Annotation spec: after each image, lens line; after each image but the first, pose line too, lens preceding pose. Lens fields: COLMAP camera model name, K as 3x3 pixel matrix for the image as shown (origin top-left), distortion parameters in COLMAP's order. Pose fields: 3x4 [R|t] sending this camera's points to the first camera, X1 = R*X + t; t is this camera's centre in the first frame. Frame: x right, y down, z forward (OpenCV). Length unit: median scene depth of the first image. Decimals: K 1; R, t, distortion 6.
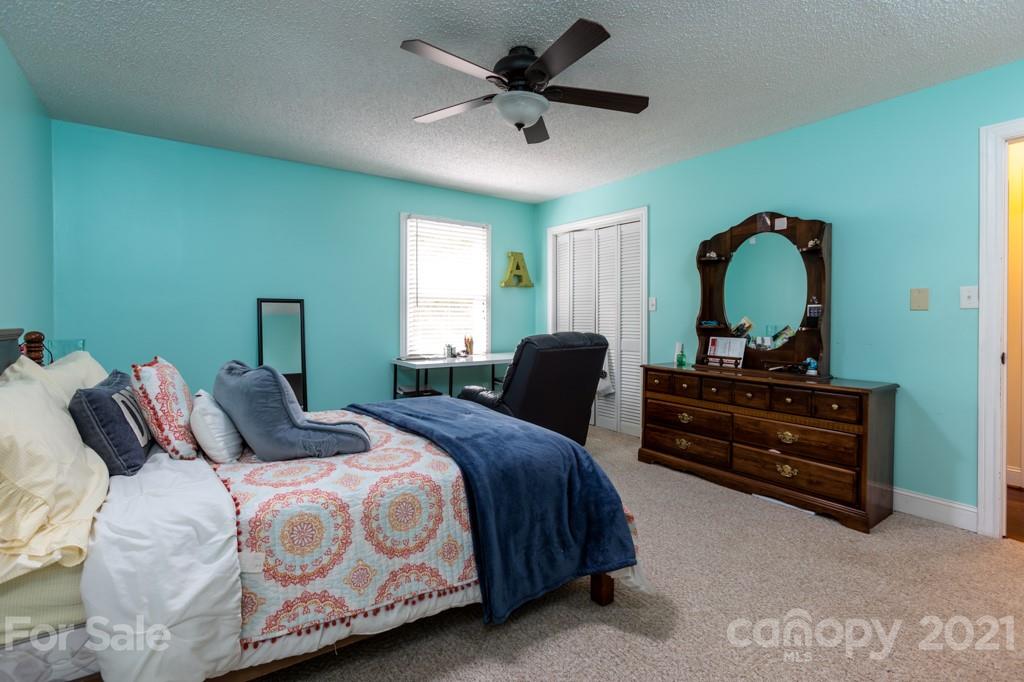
lens RADIAL K [[470.9, 0, 513.4], [0, 470.9, 319.6], [0, 0, 1]] dist [-0.006540, 0.000048]
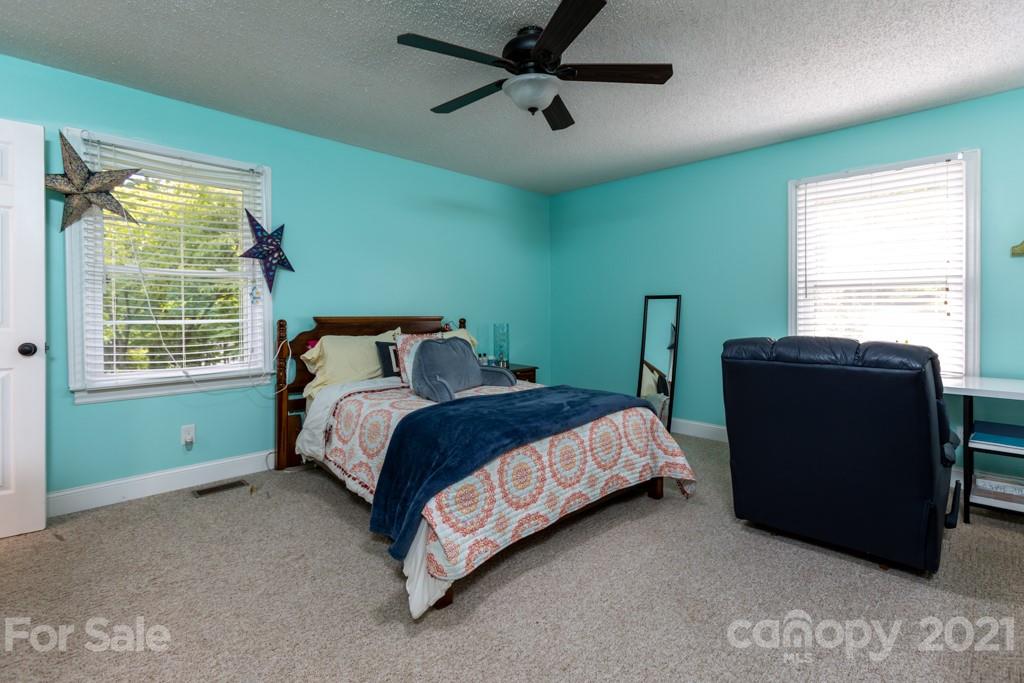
lens RADIAL K [[470.9, 0, 513.4], [0, 470.9, 320.1], [0, 0, 1]] dist [-0.006540, 0.000048]
pose [[0.162555, 0.016131, -0.986568, 0.951386], [-0.008037, 0.999855, 0.015024, 0.000542], [0.986667, 0.005487, 0.162661, 0.807619]]
